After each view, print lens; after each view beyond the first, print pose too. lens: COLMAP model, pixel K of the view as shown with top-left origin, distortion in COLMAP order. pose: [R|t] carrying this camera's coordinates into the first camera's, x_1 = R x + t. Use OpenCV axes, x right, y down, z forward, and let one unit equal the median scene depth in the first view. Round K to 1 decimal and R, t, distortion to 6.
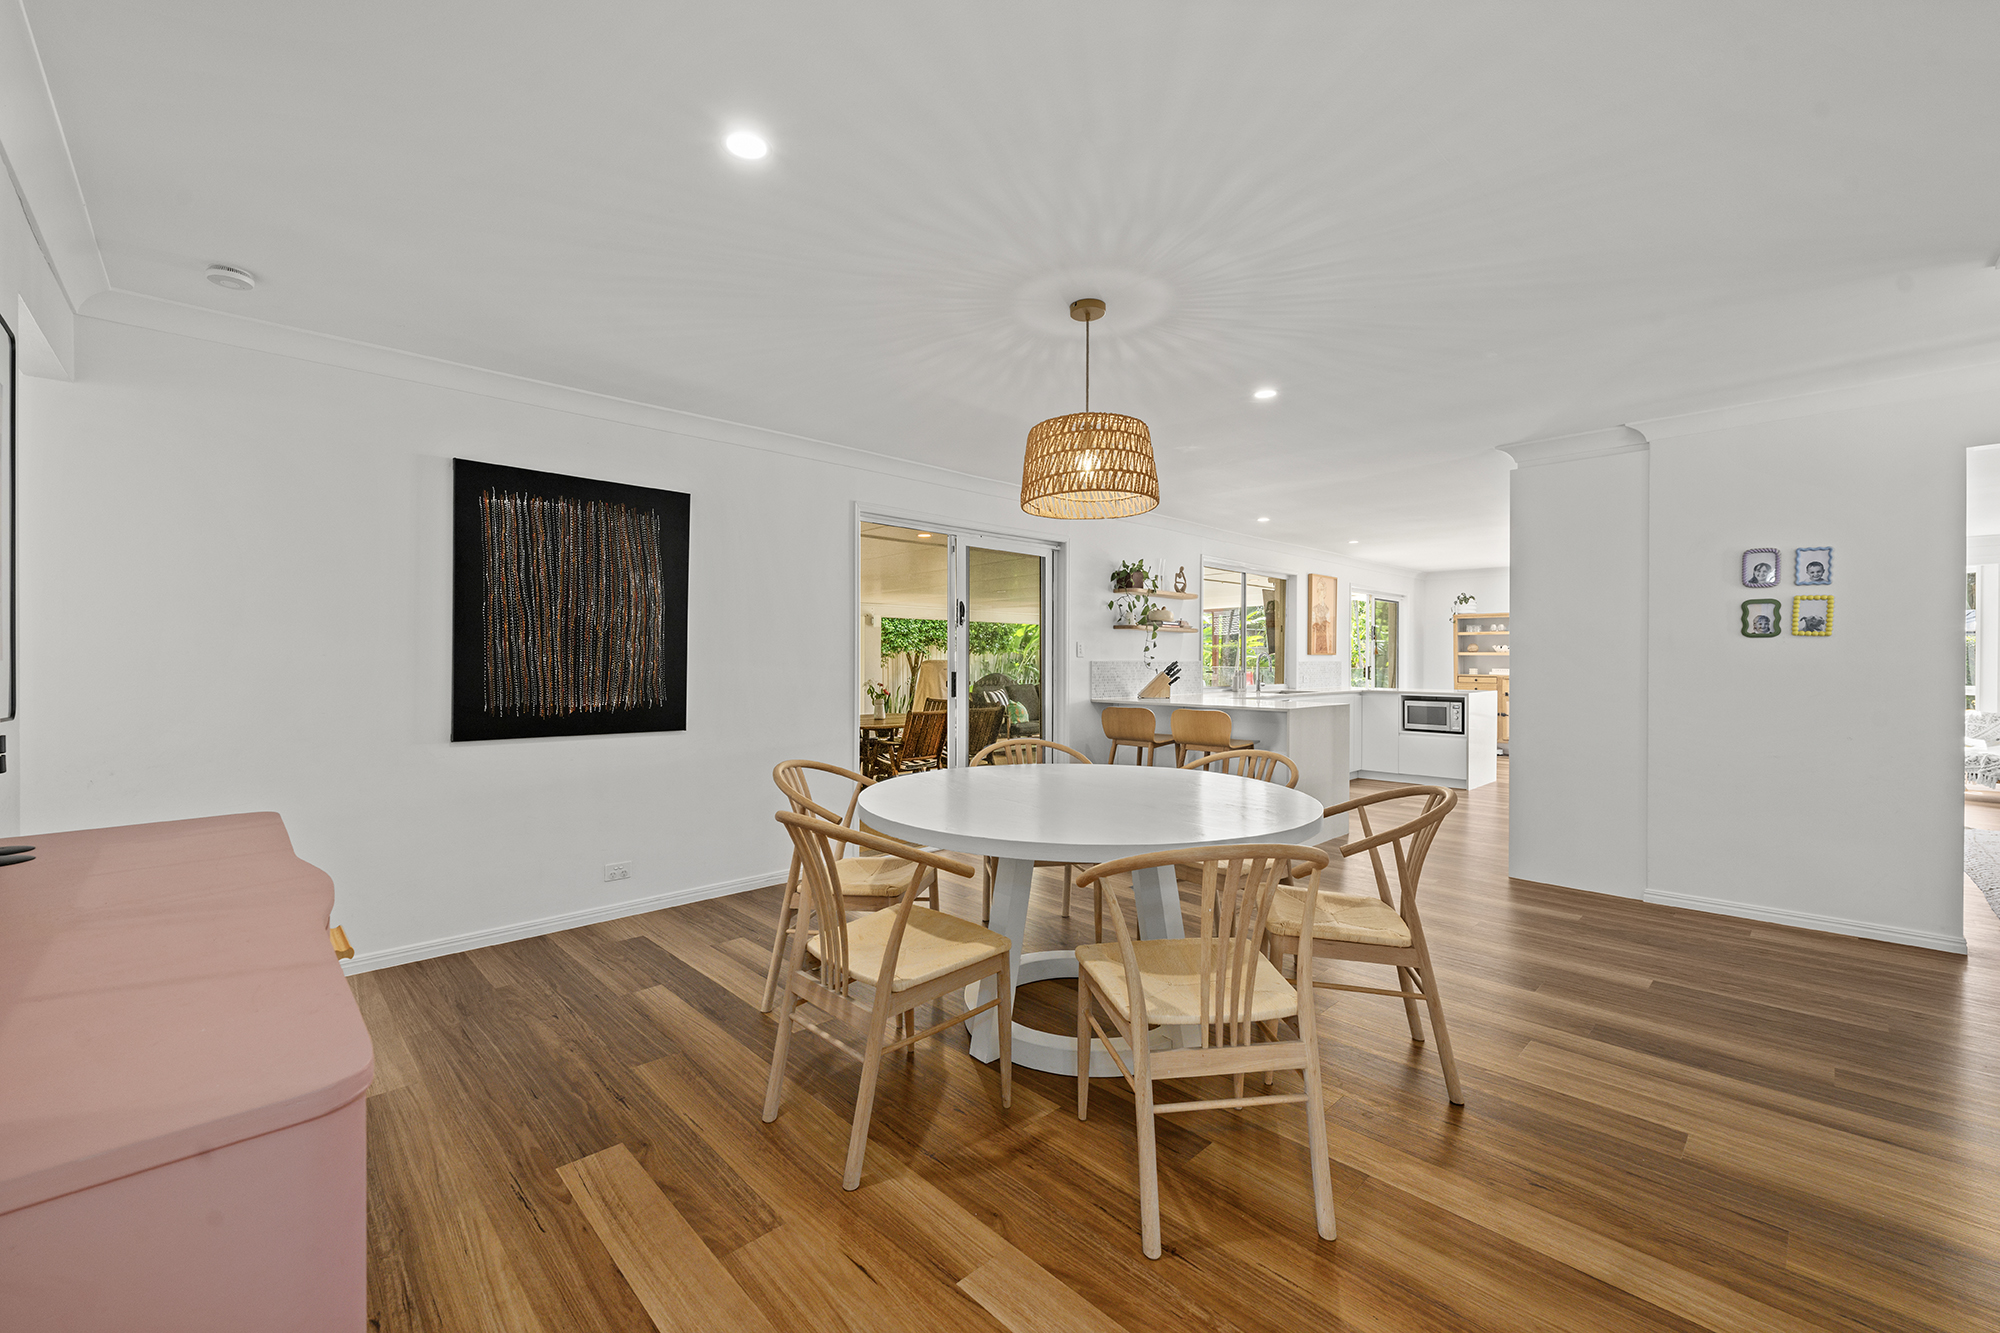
lens RADIAL K [[805.3, 0, 994.7], [0, 805.3, 661.5], [0, 0, 1]] dist [-0.000255, -0.000121]
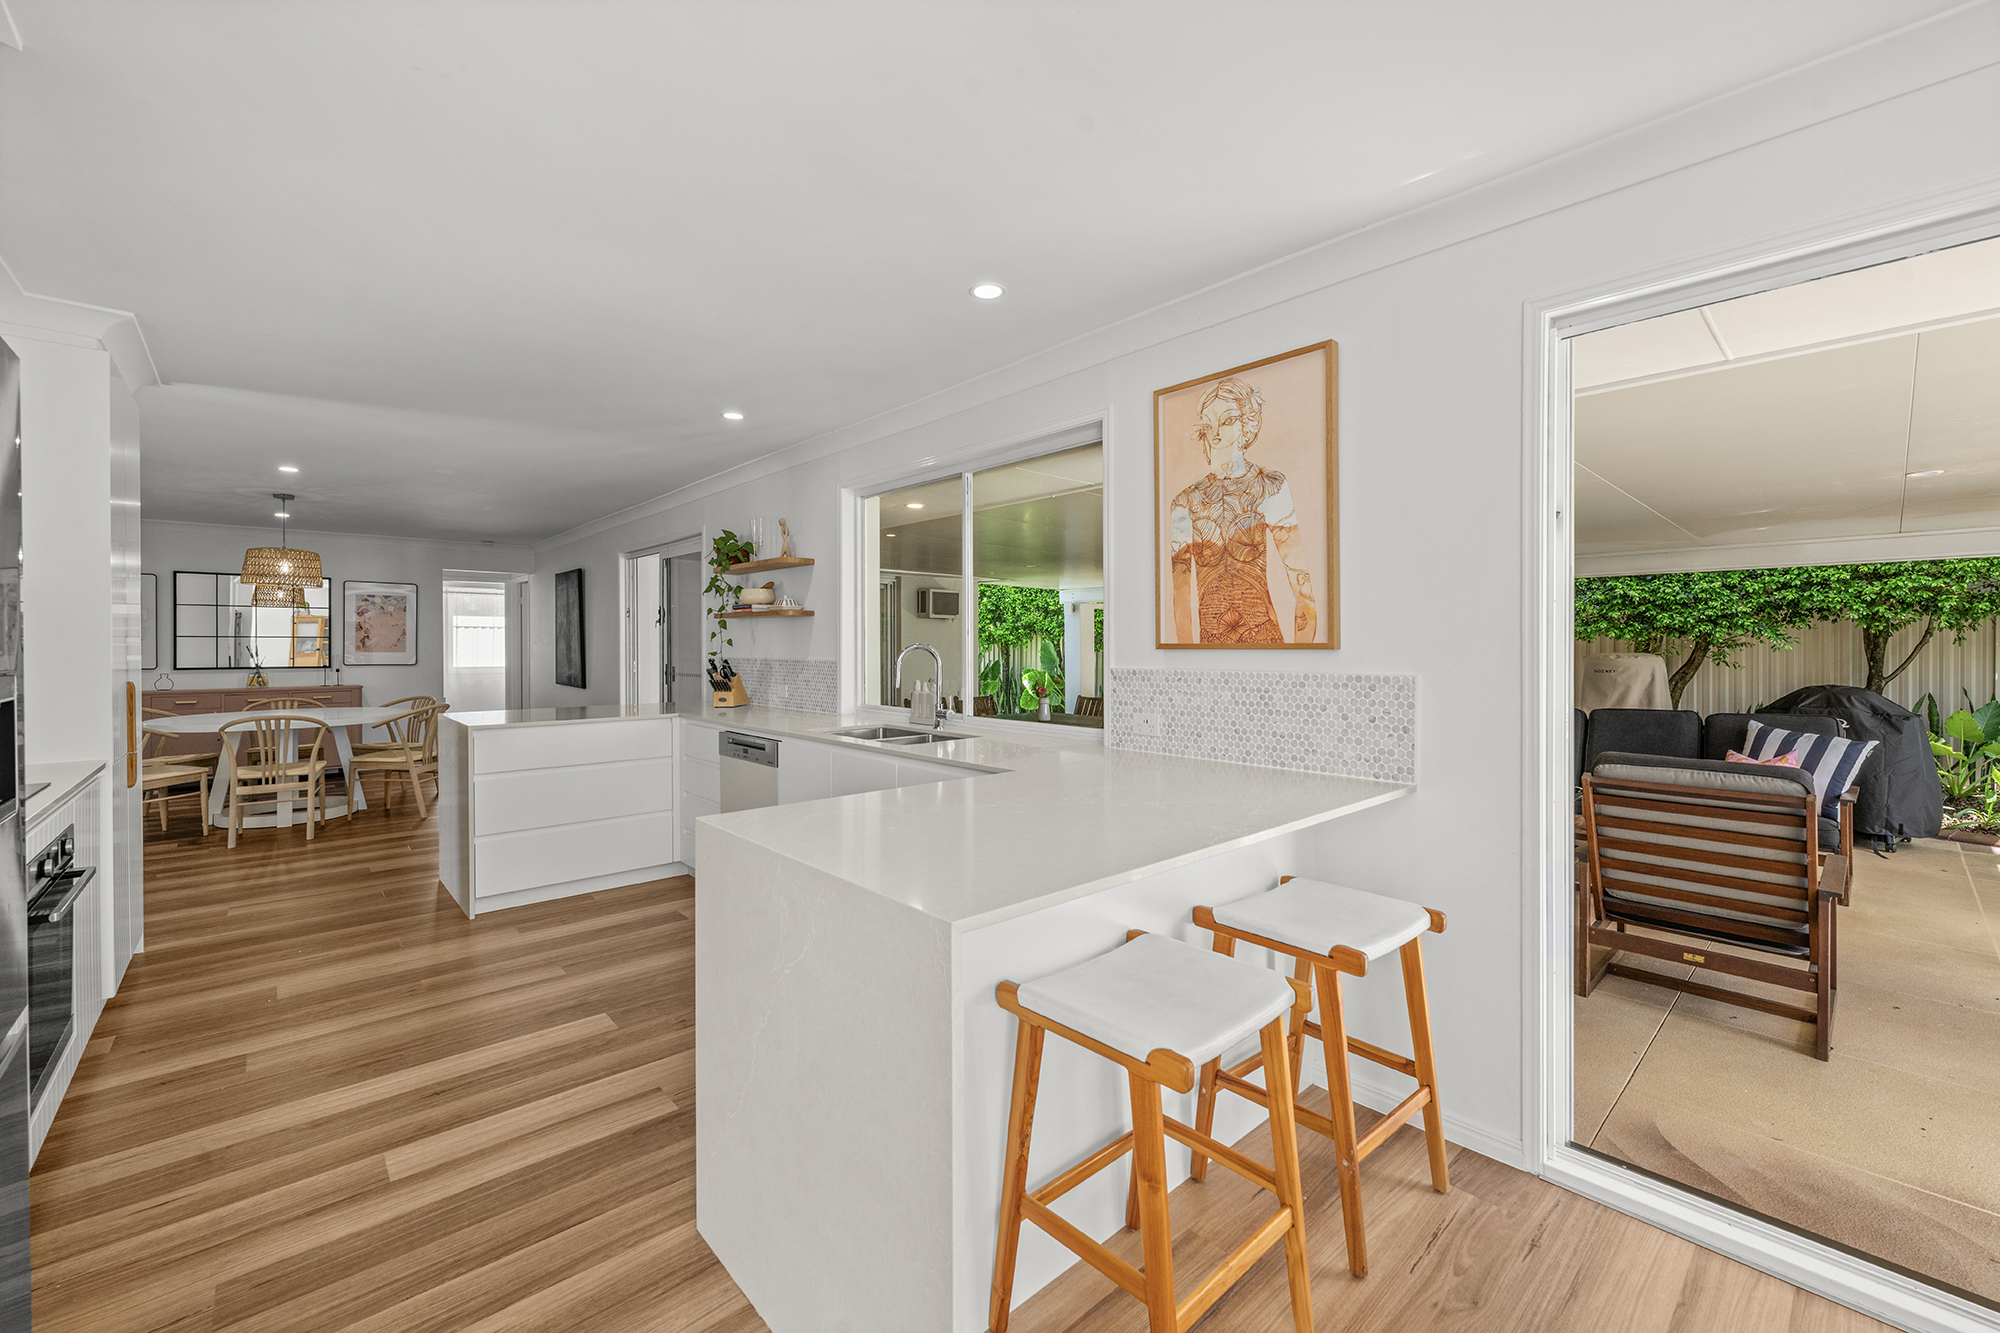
lens RADIAL K [[799.0, 0, 999.3], [0, 799.0, 648.9], [0, 0, 1]] dist [0.000385, 0.000038]
pose [[-0.026273, 0.005761, -0.999638, 0.806133], [-0.001188, 0.999983, 0.005795, -0.012093], [0.999654, 0.001340, -0.026265, 1.078168]]
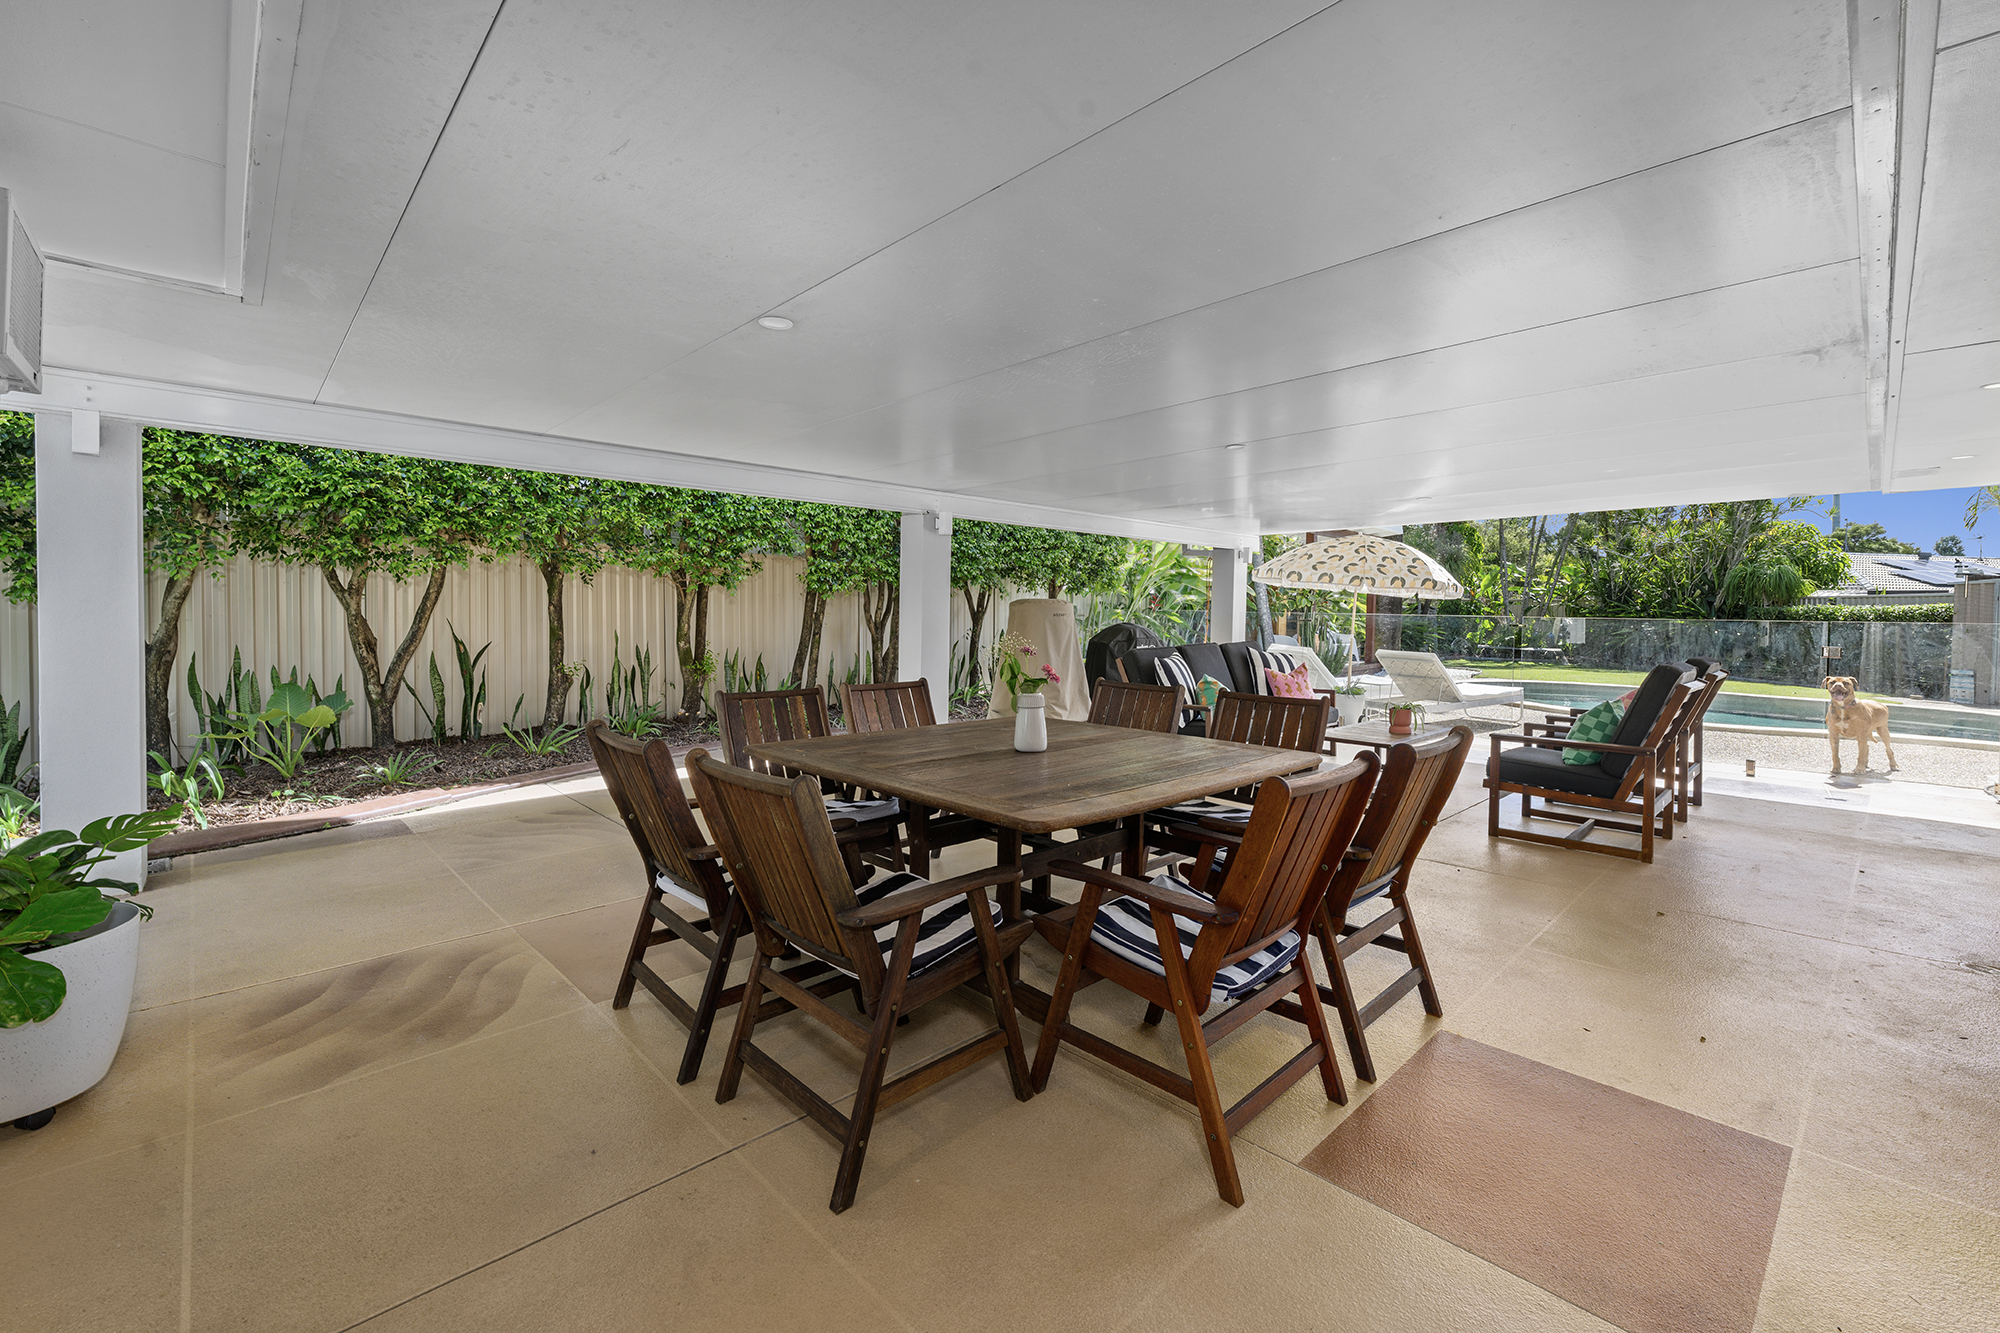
lens RADIAL K [[820.2, 0, 997.5], [0, 820.2, 638.3], [0, 0, 1]] dist [0.000532, 0.000181]
pose [[0.999859, 0.013651, -0.009772, -0.173836], [-0.013301, 0.999299, 0.034983, 0.010249], [0.010243, -0.034848, 0.999340, 0.753124]]
